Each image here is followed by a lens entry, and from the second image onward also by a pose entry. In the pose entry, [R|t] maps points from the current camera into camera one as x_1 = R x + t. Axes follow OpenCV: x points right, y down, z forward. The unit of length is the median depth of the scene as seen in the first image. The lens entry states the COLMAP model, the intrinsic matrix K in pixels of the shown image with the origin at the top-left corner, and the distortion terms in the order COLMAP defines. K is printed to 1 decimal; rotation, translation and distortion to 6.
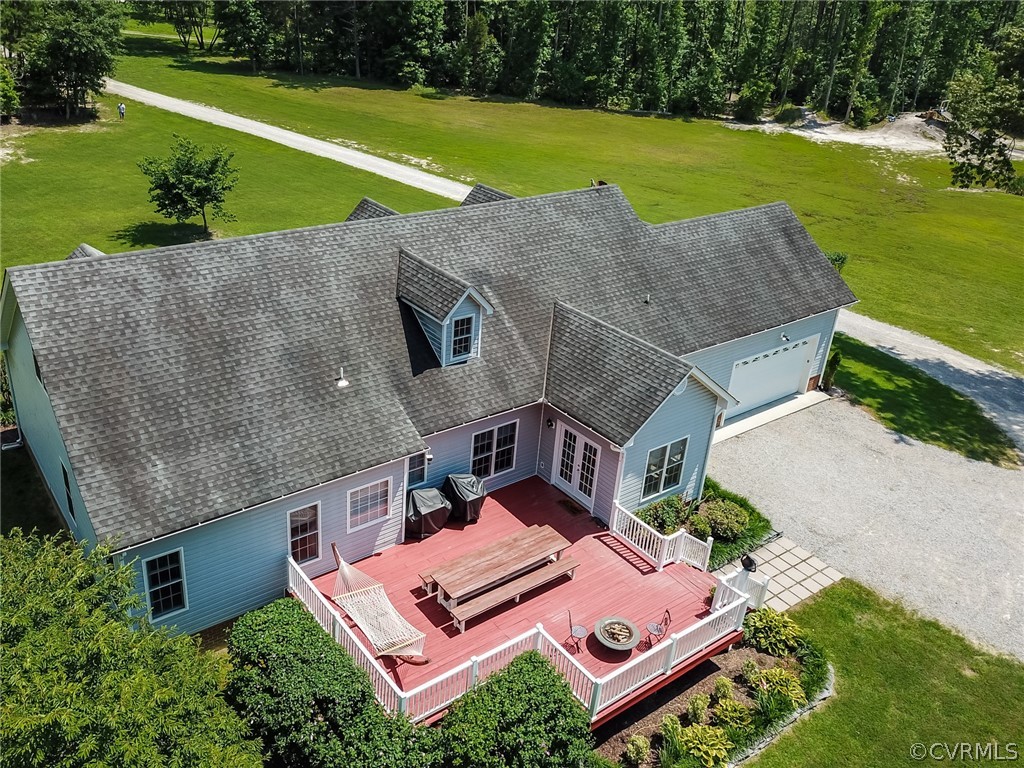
lens RADIAL K [[833.5, 0, 464.1], [0, 833.5, 333.8], [0, 0, 1]] dist [0.011125, -0.003134]
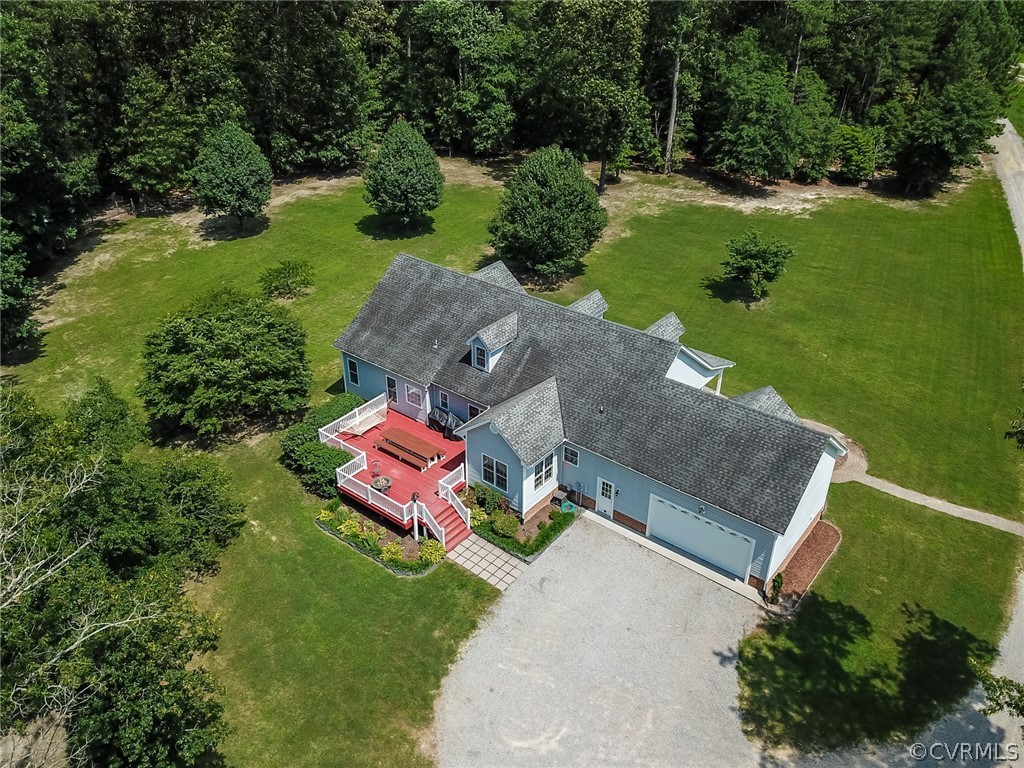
lens RADIAL K [[803.8, 0, 504.7], [0, 803.8, 383.6], [0, 0, 1]] dist [0.011906, -0.003870]
pose [[0.271482, 0.436204, -0.857918, 1.136163], [-0.382671, 0.866829, 0.319641, -0.388342], [0.883097, 0.241524, 0.402251, 0.205141]]
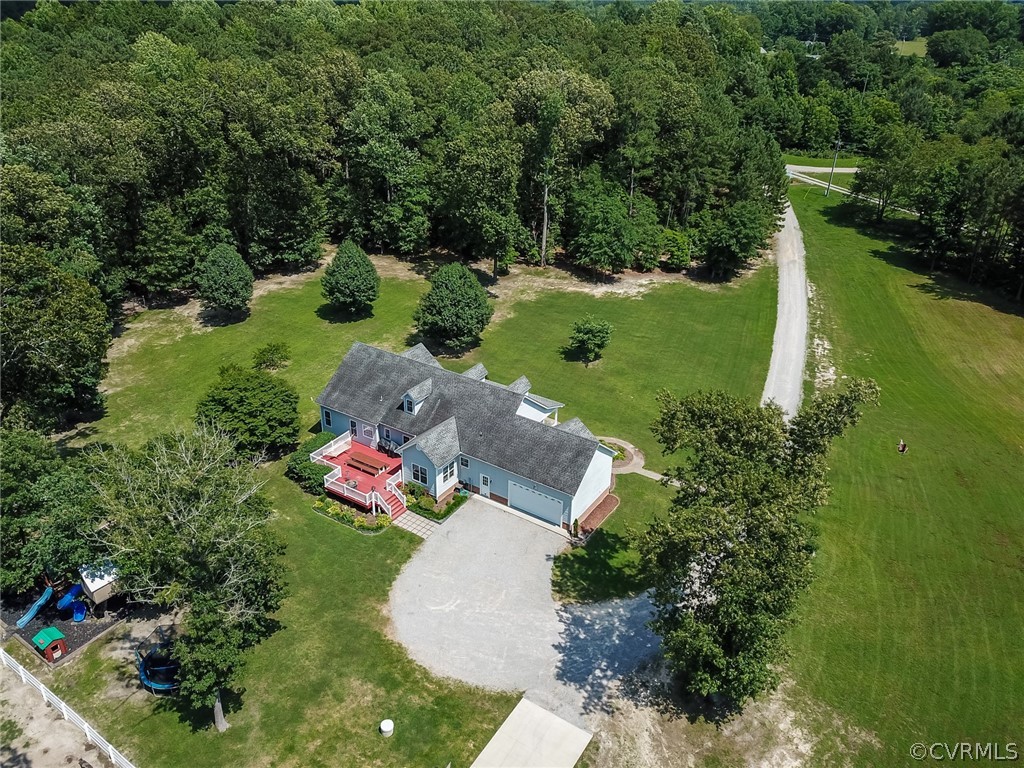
lens RADIAL K [[794.6, 0, 509.3], [0, 794.6, 353.8], [0, 0, 1]] dist [0.022879, -0.004642]
pose [[0.367066, 0.345774, -0.863541, 1.885886], [-0.380236, 0.903017, 0.199954, -0.651151], [0.848931, 0.254953, 0.462943, -0.113852]]
